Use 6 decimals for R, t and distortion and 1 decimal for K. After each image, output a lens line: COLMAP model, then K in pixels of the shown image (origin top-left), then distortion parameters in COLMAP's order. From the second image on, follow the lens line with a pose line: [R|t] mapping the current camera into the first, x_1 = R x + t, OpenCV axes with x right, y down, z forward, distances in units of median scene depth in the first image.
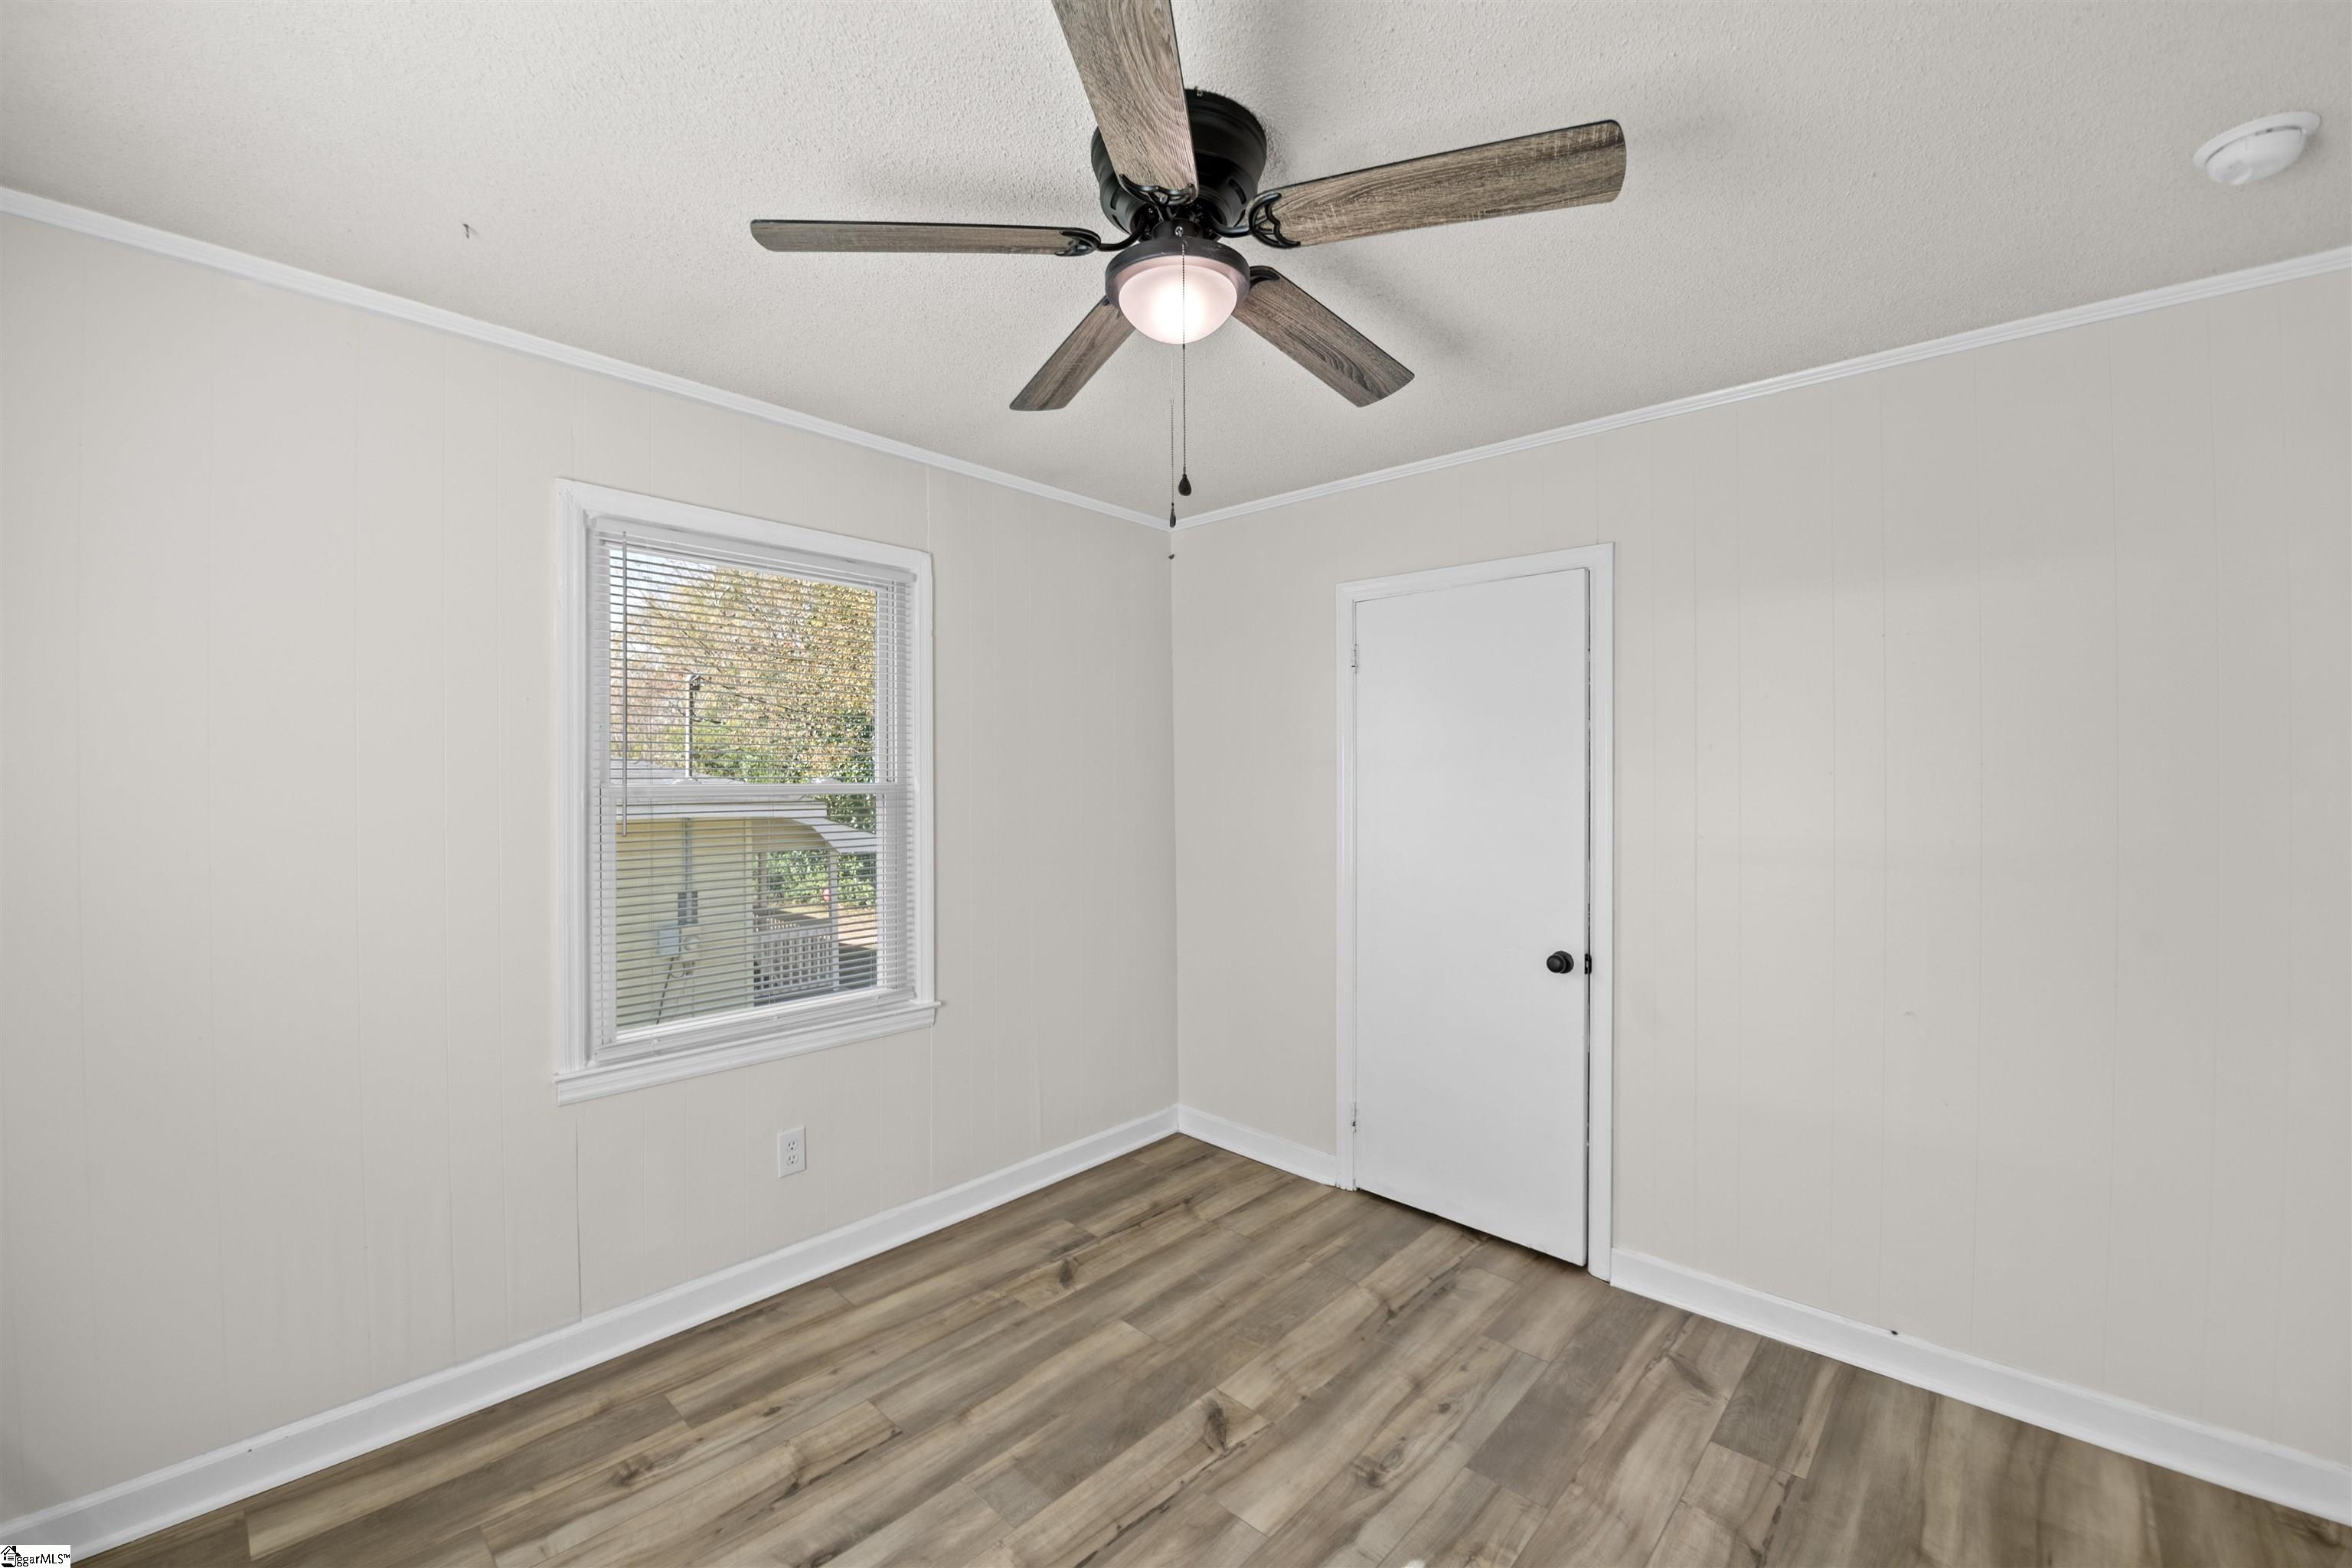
lens RADIAL K [[910.9, 0, 1176.0], [0, 910.9, 784.0], [0, 0, 1]] dist [-0.000510, -0.012441]
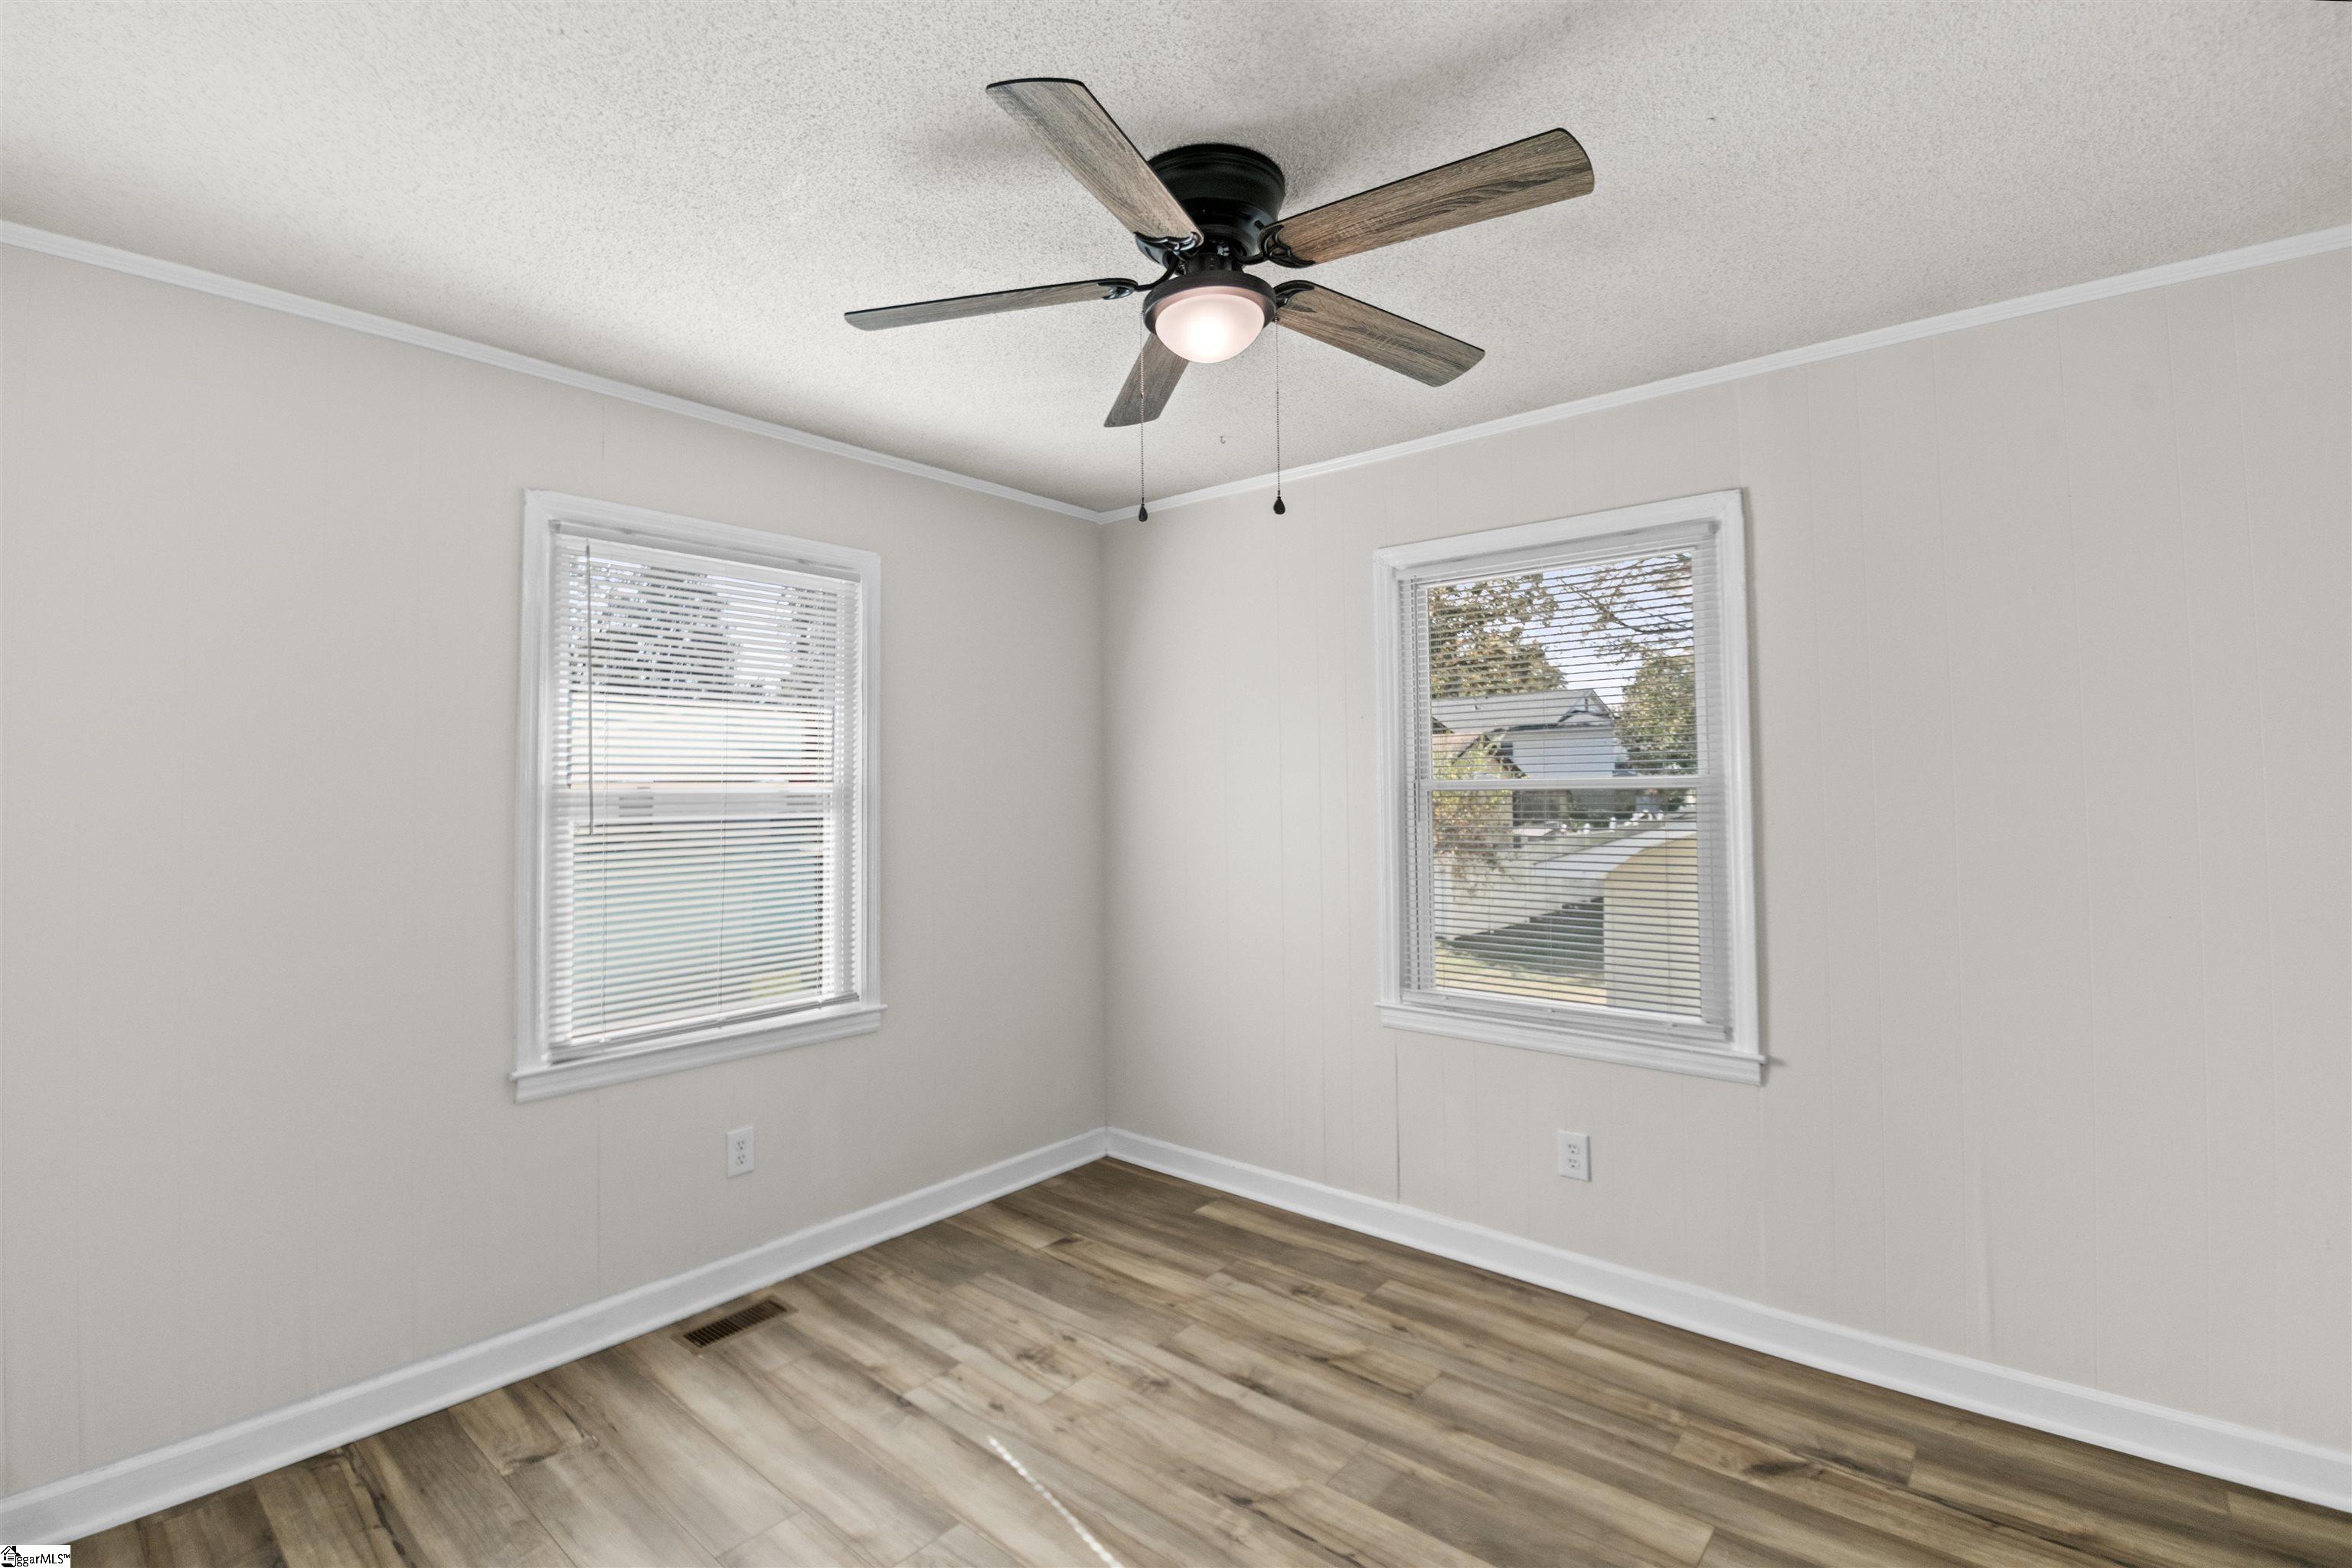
lens RADIAL K [[1095.3, 0, 1170.3], [0, 1095.3, 758.7], [0, 0, 1]] dist [-0.000975, -0.015384]
pose [[0.066582, -0.020839, -0.997563, 0.826307], [0.001875, 0.999783, -0.020760, 0.001135], [0.997779, -0.000488, 0.066607, 0.551570]]
